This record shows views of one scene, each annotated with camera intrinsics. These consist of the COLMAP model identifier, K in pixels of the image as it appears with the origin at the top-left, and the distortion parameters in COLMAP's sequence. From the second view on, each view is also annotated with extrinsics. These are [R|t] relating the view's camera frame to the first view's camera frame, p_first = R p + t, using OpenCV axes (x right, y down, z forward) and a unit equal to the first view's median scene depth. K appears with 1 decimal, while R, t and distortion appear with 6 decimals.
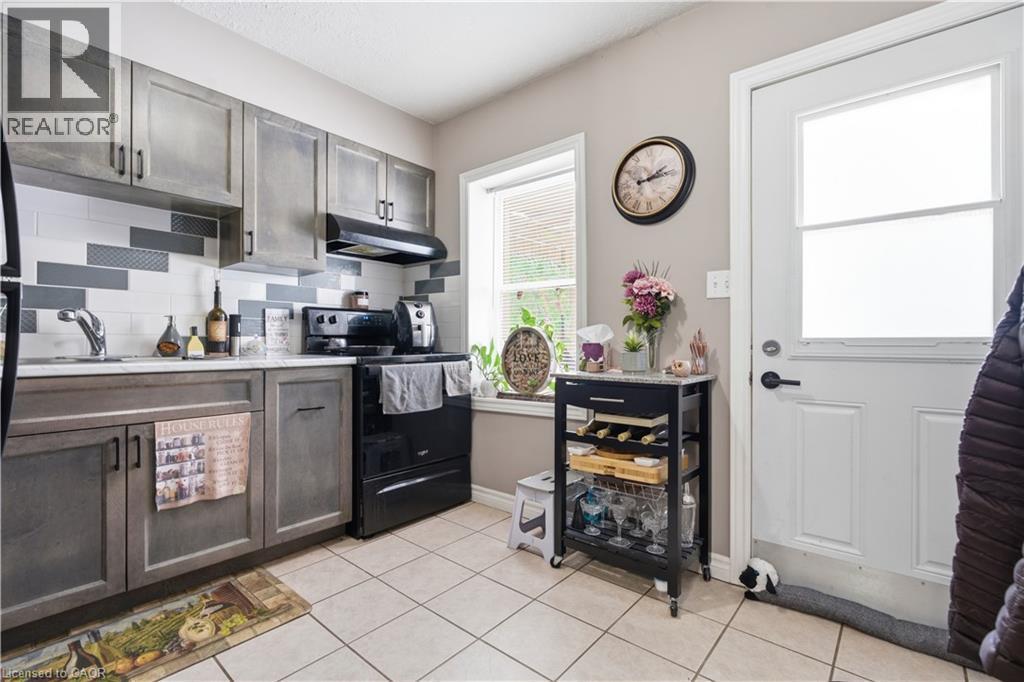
lens RADIAL K [[465.1, 0, 504.5], [0, 465.1, 343.0], [0, 0, 1]] dist [-0.020348, 0.003603]
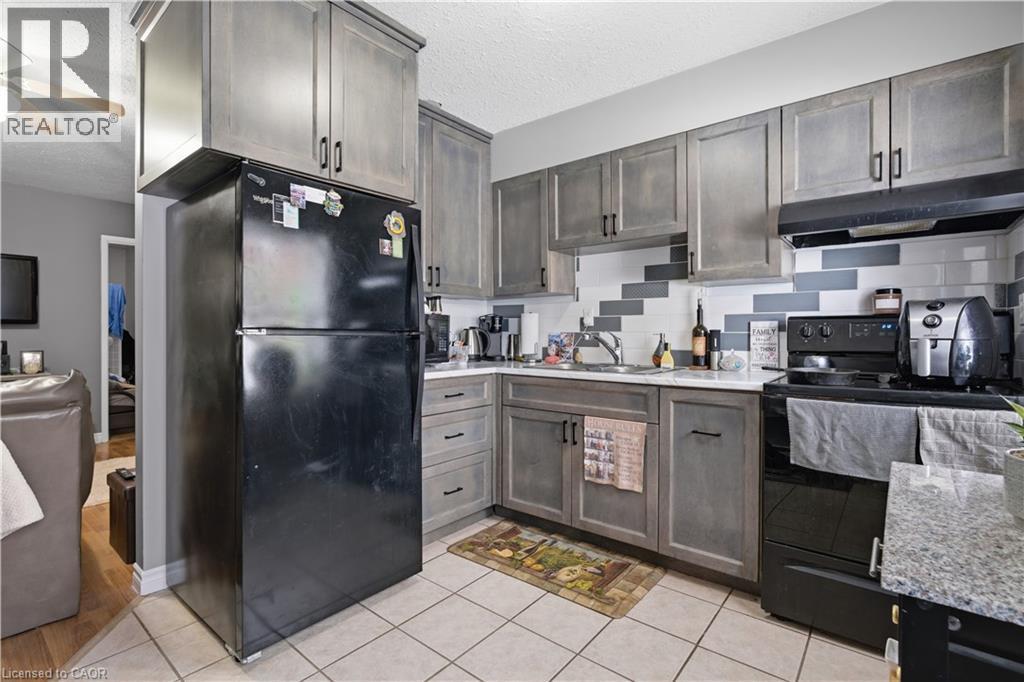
lens RADIAL K [[465.1, 0, 505.5], [0, 465.1, 337.9], [0, 0, 1]] dist [-0.020348, 0.003603]
pose [[0.024101, 0.004667, -0.999699, 0.549444], [-0.001234, 0.999988, 0.004639, -0.059132], [0.999709, 0.001122, 0.024106, 0.626248]]
